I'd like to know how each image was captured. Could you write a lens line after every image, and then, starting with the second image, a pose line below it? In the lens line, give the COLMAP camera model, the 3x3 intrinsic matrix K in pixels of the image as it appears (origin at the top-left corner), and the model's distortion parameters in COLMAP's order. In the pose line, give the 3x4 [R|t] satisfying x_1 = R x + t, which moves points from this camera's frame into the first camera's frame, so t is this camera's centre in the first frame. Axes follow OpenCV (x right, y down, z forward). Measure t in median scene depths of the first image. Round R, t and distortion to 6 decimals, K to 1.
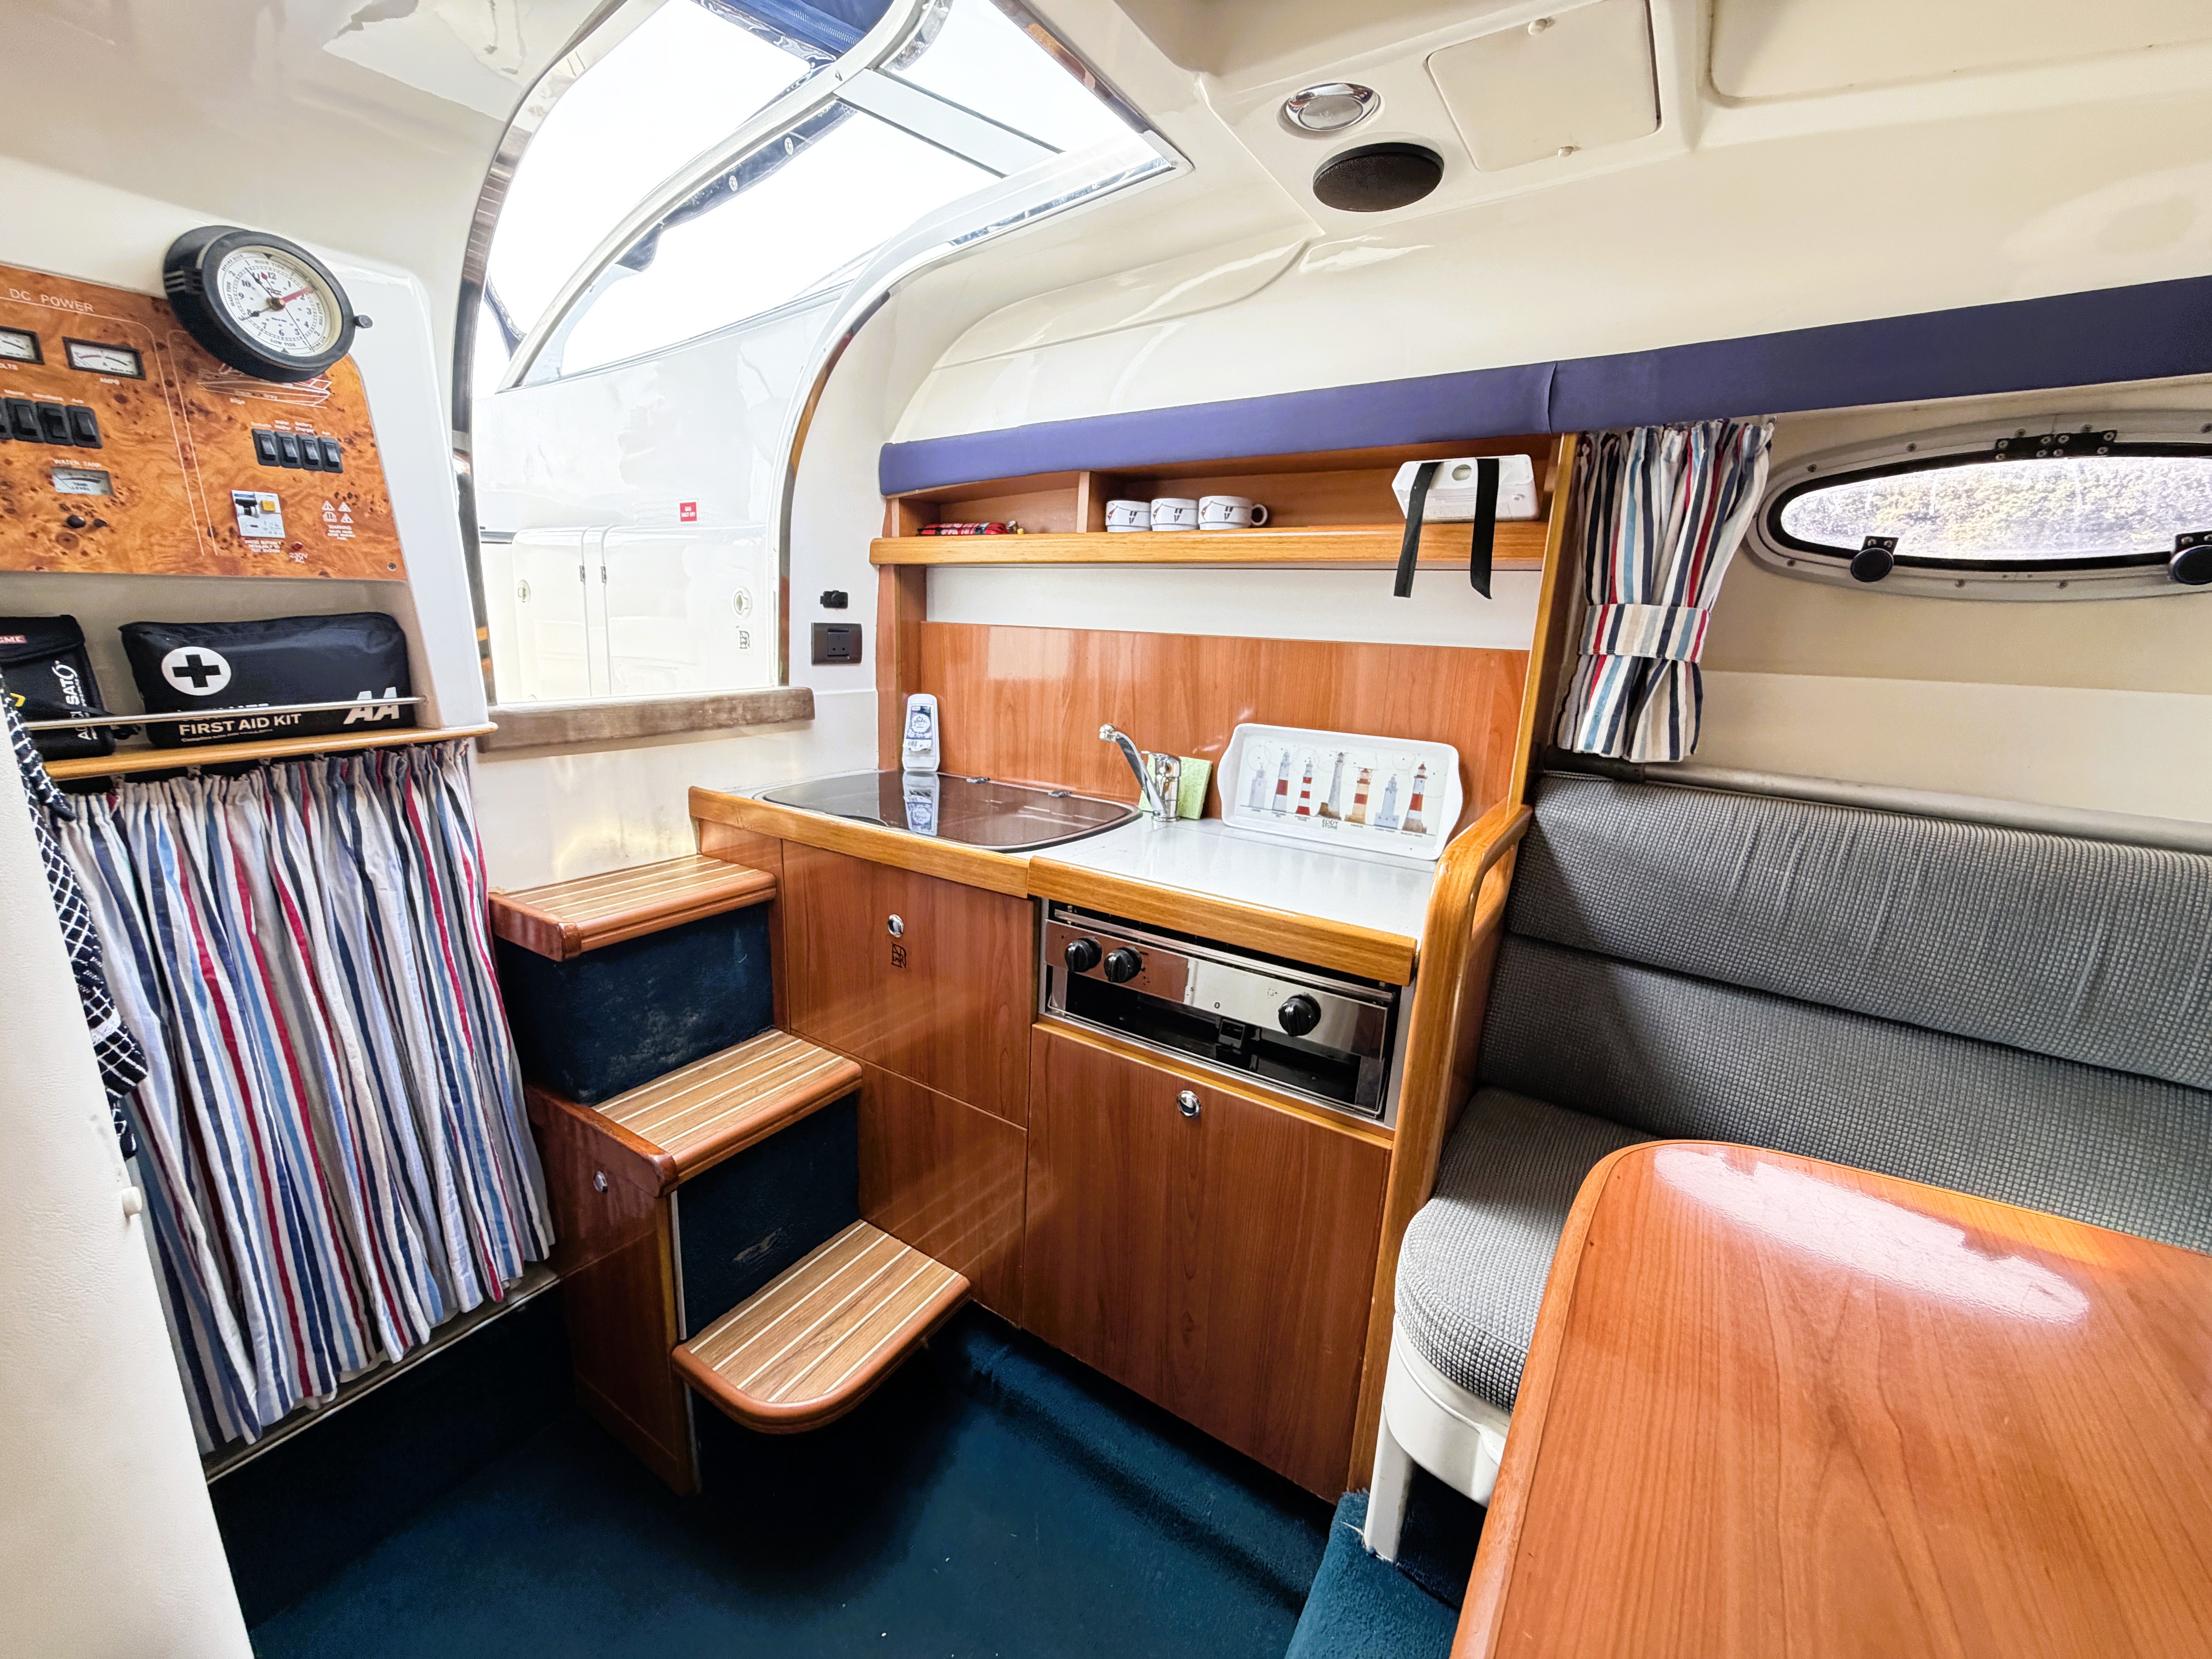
lens RADIAL K [[892.7, 0, 1105.5], [0, 892.7, 832.5], [0, 0, 1]] dist [0.000018, 0.000096]
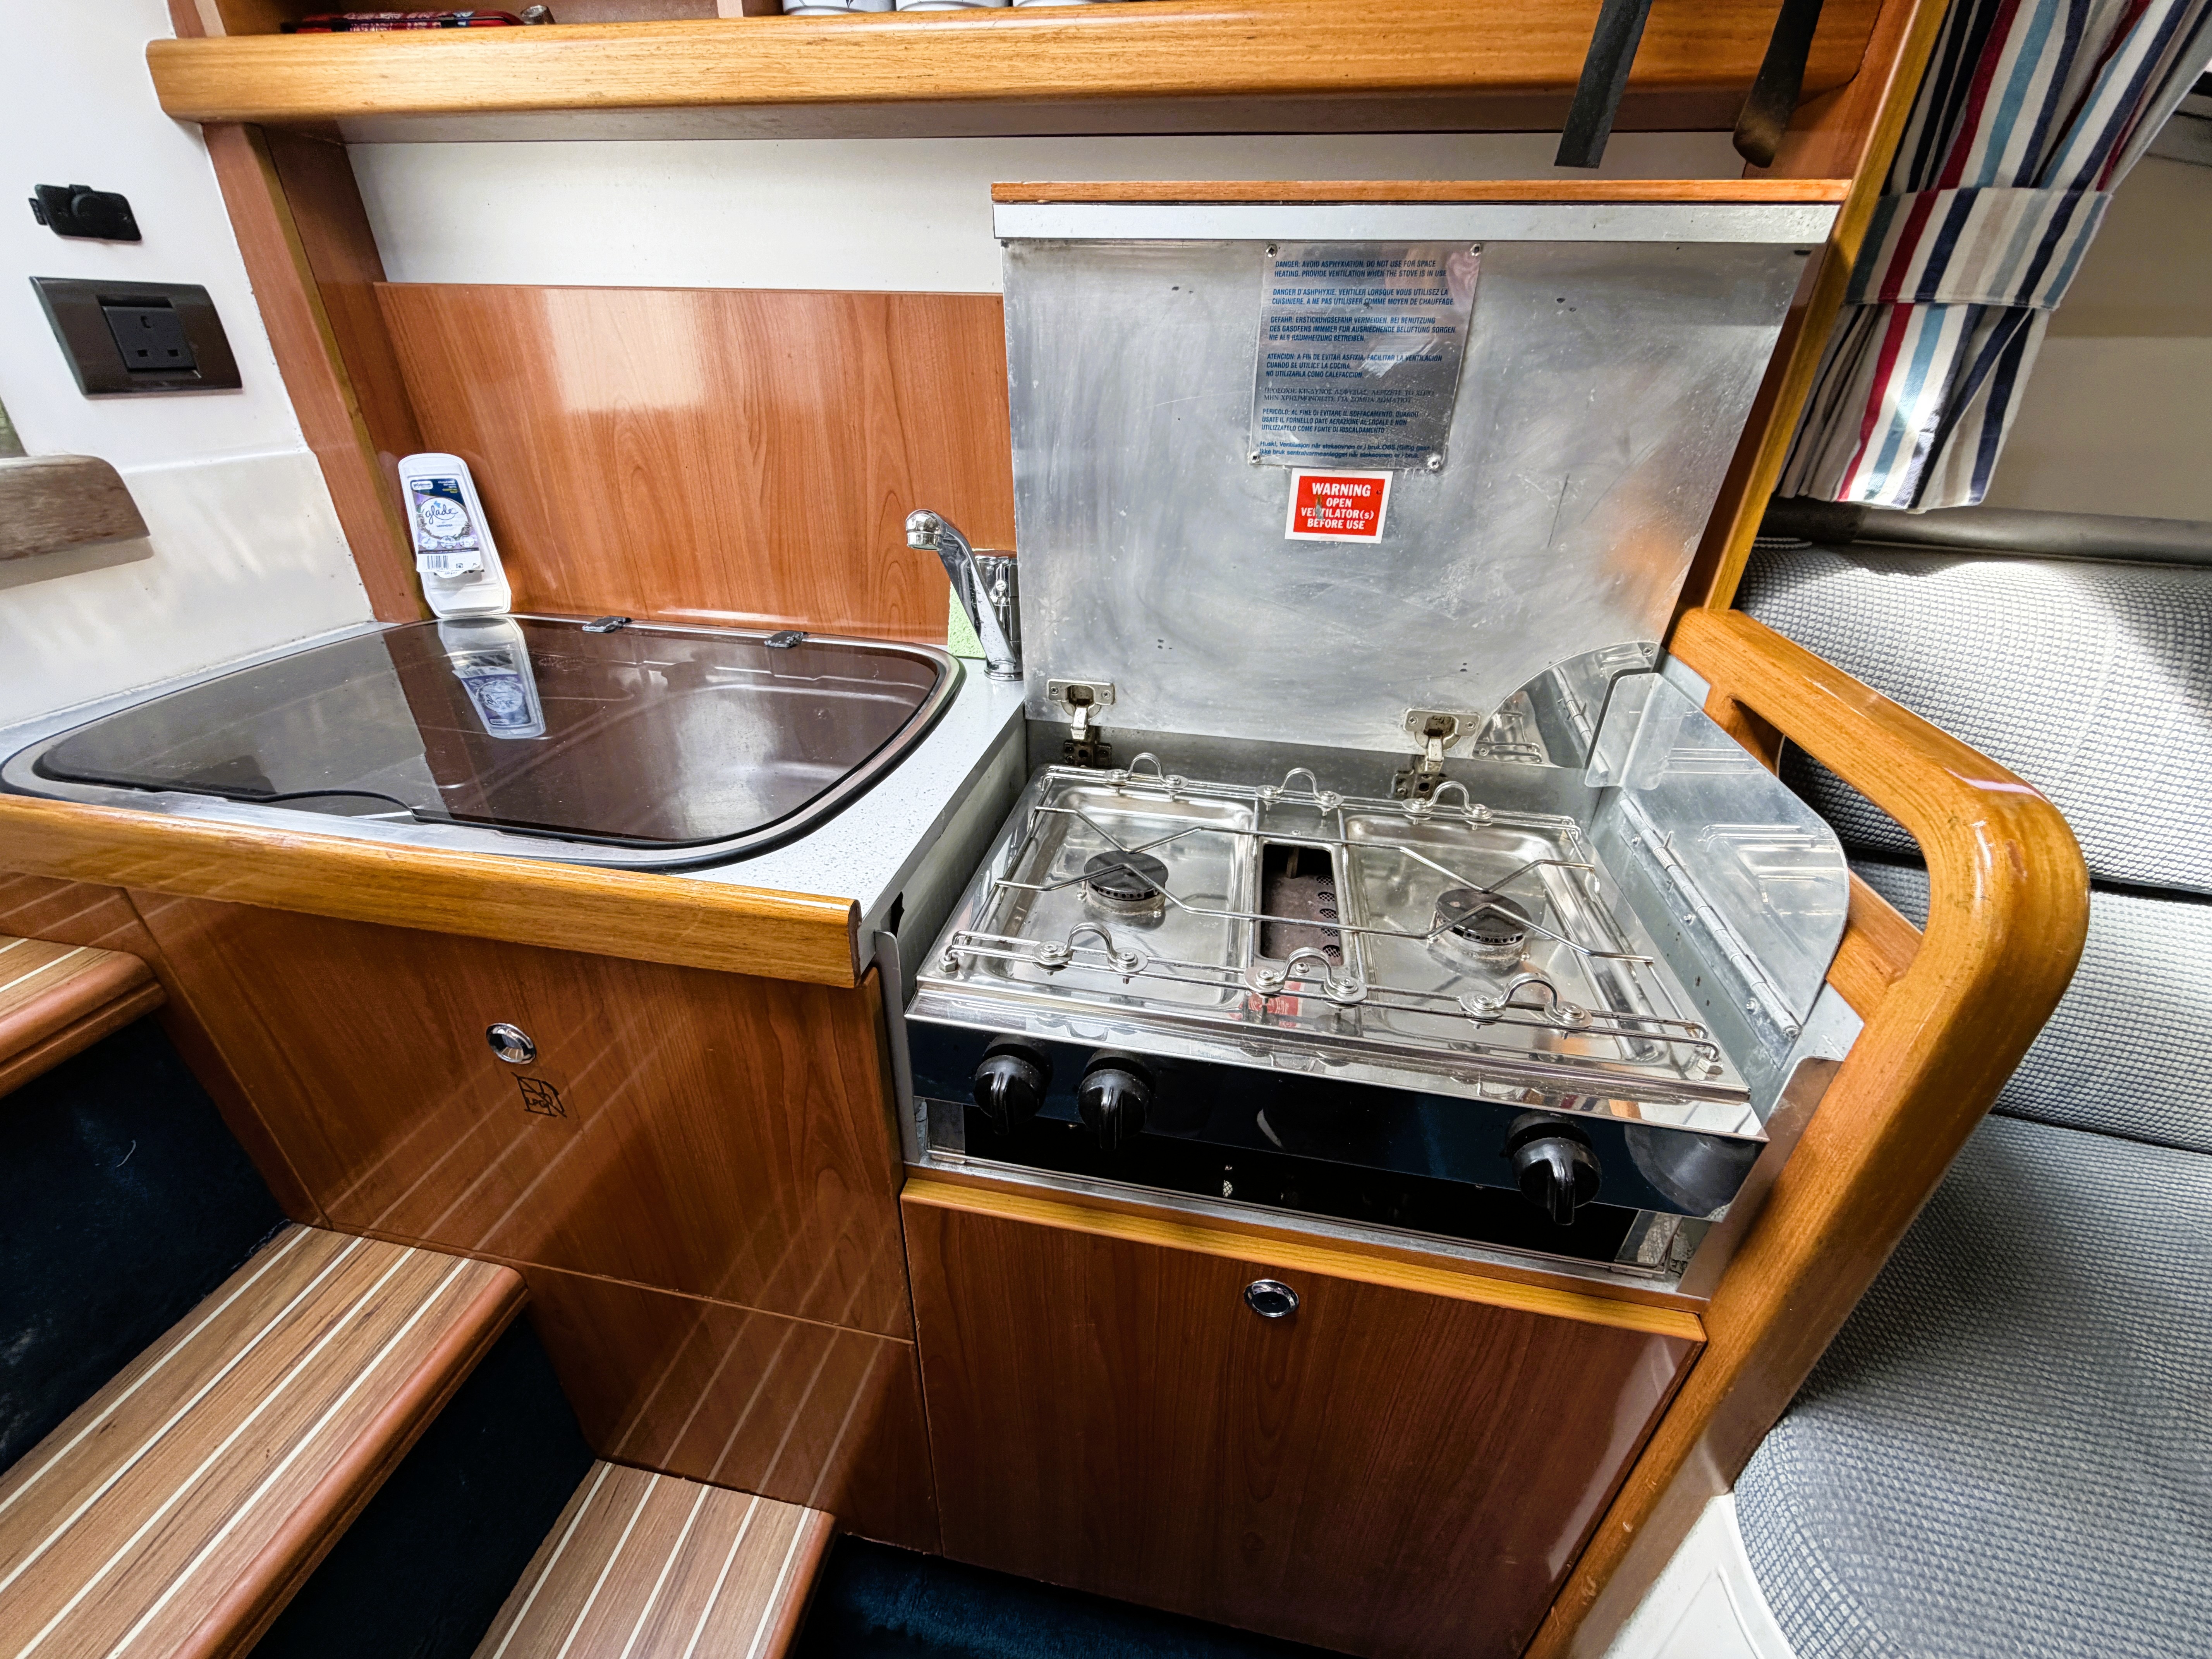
lens RADIAL K [[892.7, 0, 1105.5], [0, 892.7, 832.5], [0, 0, 1]] dist [0.000018, 0.000096]
pose [[0.925760, -0.201462, 0.319972, -0.101271], [0.102633, 0.948351, 0.300160, -0.110022], [-0.363916, -0.245036, 0.898622, 0.623360]]
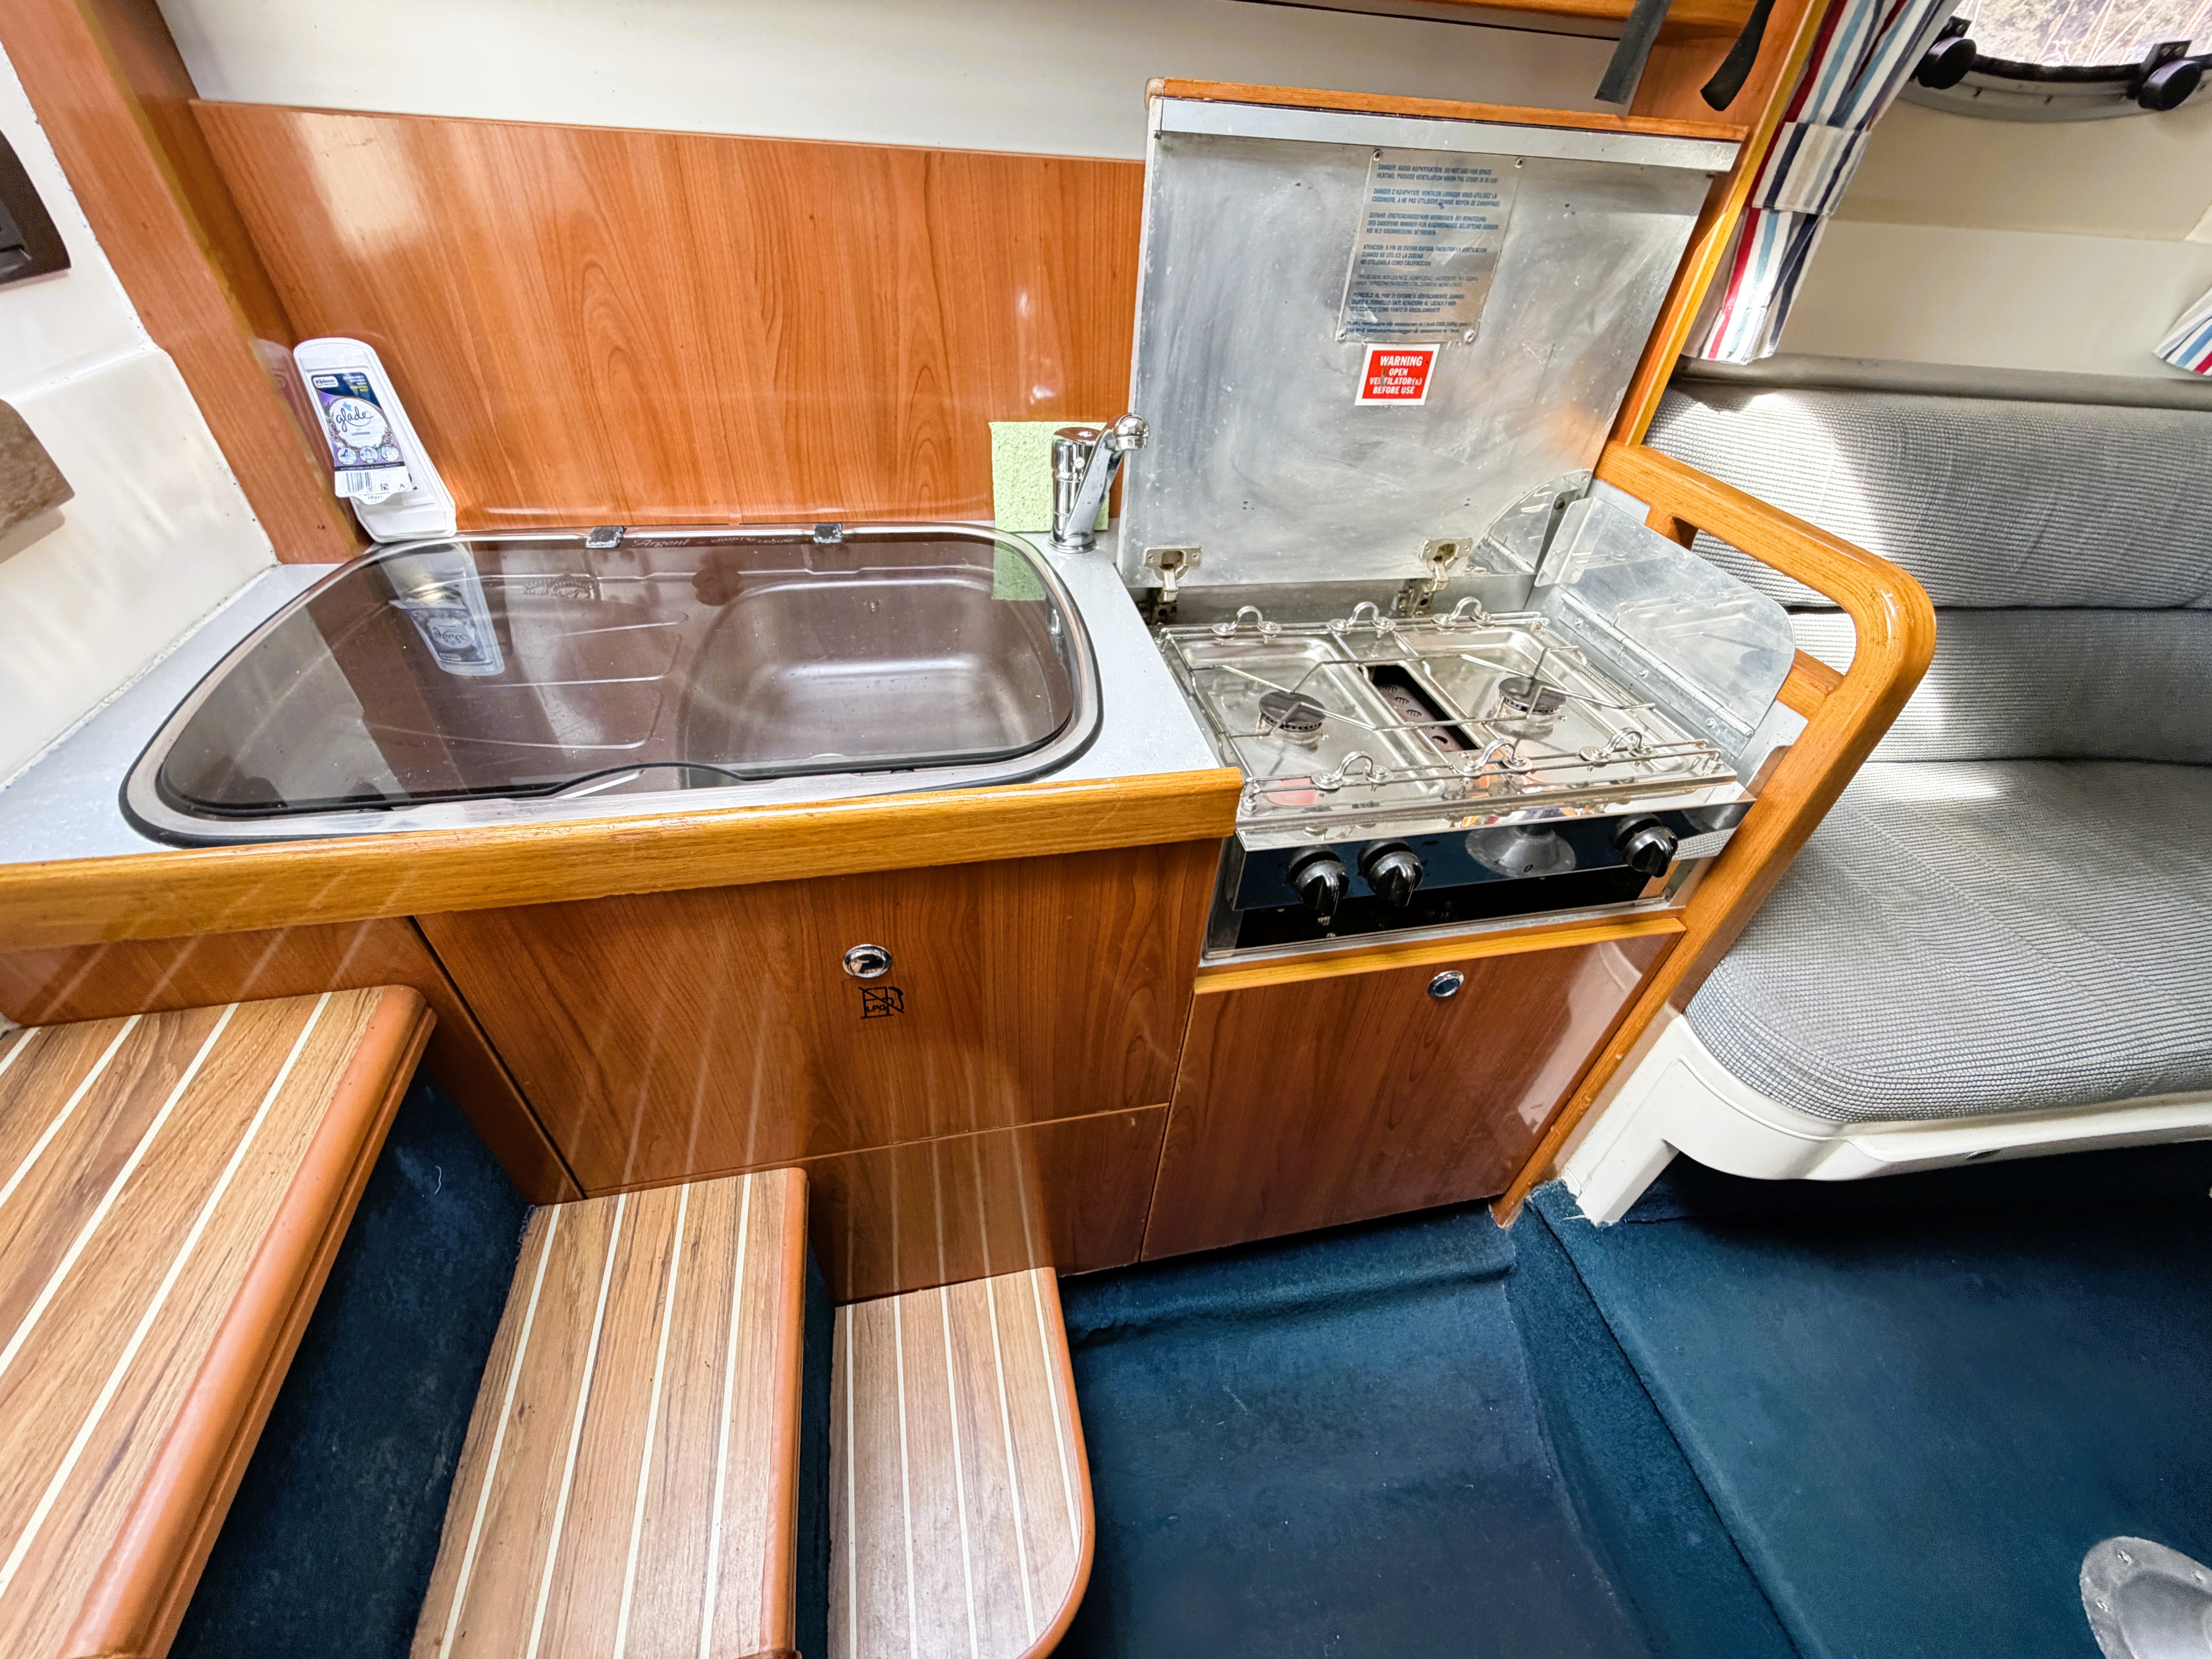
lens RADIAL K [[892.7, 0, 1105.5], [0, 892.7, 832.5], [0, 0, 1]] dist [0.000018, 0.000096]
pose [[0.710462, -0.450143, 0.540940, -0.440500], [0.129133, 0.839006, 0.528577, -0.223869], [-0.691787, -0.305681, 0.654210, 0.730892]]
